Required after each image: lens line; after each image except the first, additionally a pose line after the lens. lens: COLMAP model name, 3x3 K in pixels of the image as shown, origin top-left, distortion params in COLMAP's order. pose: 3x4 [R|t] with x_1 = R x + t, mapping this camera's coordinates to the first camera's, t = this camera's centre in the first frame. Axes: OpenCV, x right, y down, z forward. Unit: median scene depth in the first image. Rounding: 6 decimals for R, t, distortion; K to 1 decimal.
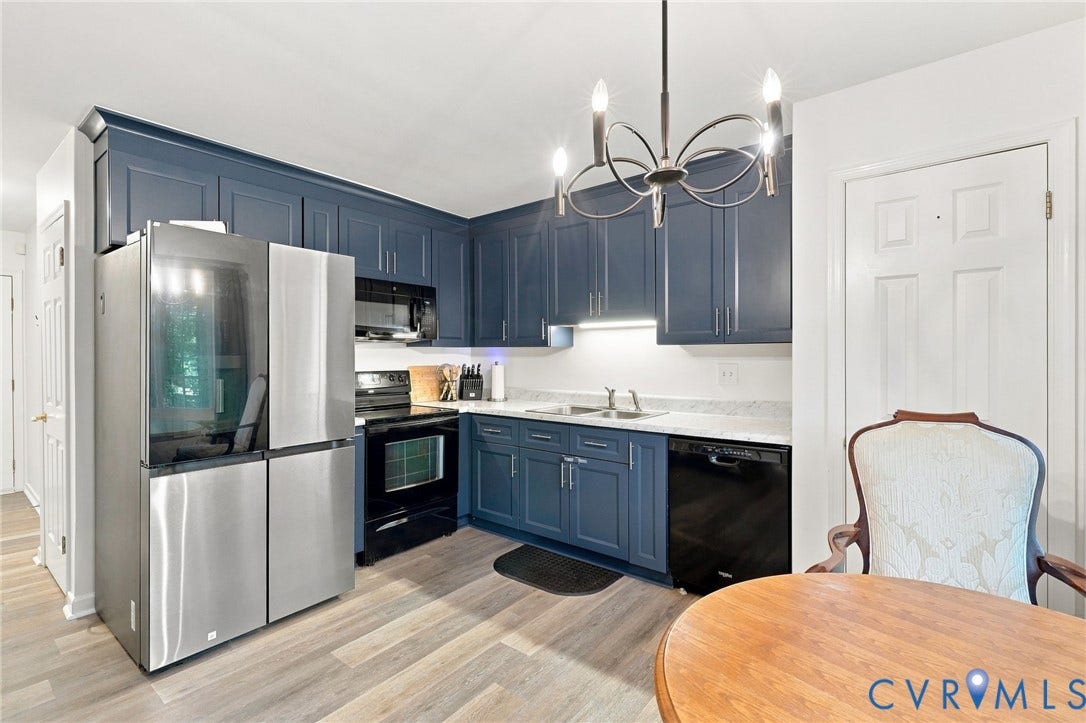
lens RADIAL K [[508.7, 0, 537.4], [0, 508.7, 353.3], [0, 0, 1]] dist [-0.001420, -0.000569]
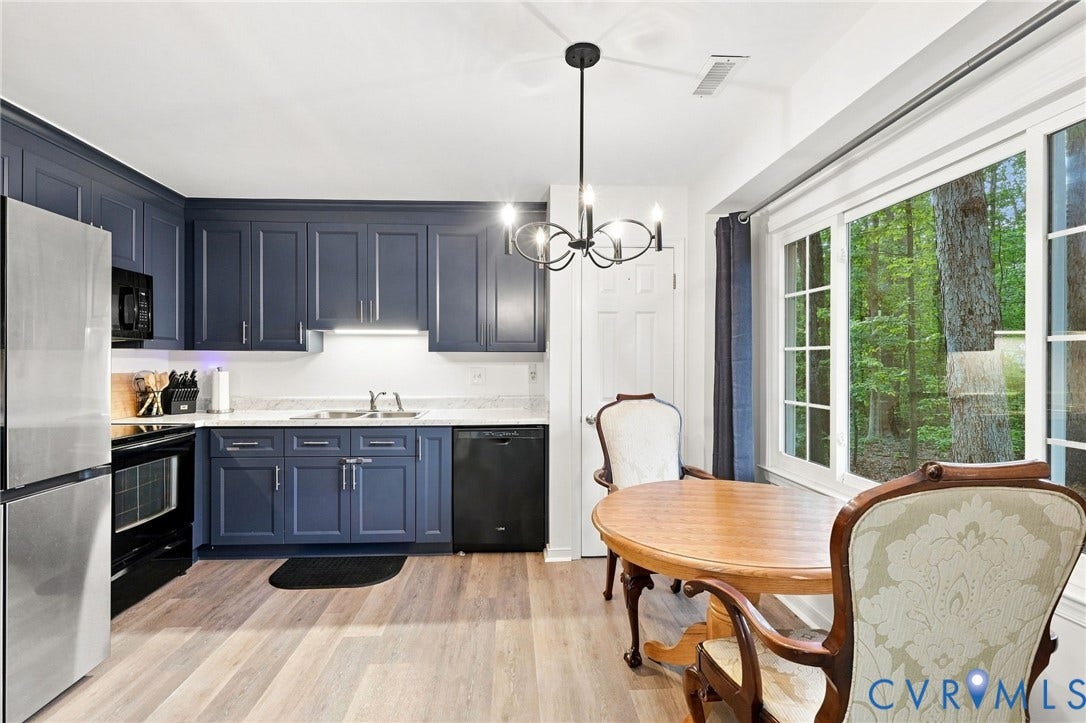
lens RADIAL K [[502.4, 0, 545.0], [0, 502.4, 359.5], [0, 0, 1]] dist [-0.001979, -0.000752]
pose [[0.731445, 0.007636, 0.681858, -0.317921], [-0.005250, 0.999971, -0.005567, 0.005249], [-0.681880, 0.000492, 0.731464, -0.015659]]
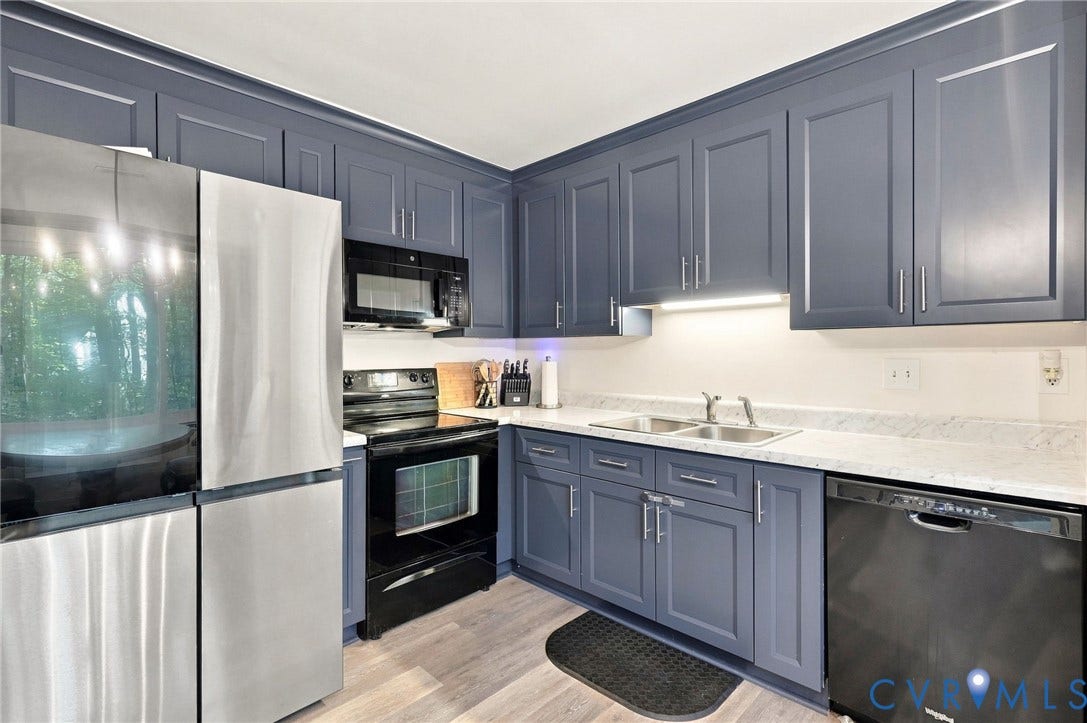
lens RADIAL K [[509.2, 0, 537.9], [0, 509.2, 353.3], [0, 0, 1]] dist [-0.001420, -0.000569]
pose [[0.995570, -0.002015, -0.094002, -0.027762], [0.002535, 0.999982, 0.005412, 0.008472], [0.093989, -0.005626, 0.995557, 0.278497]]
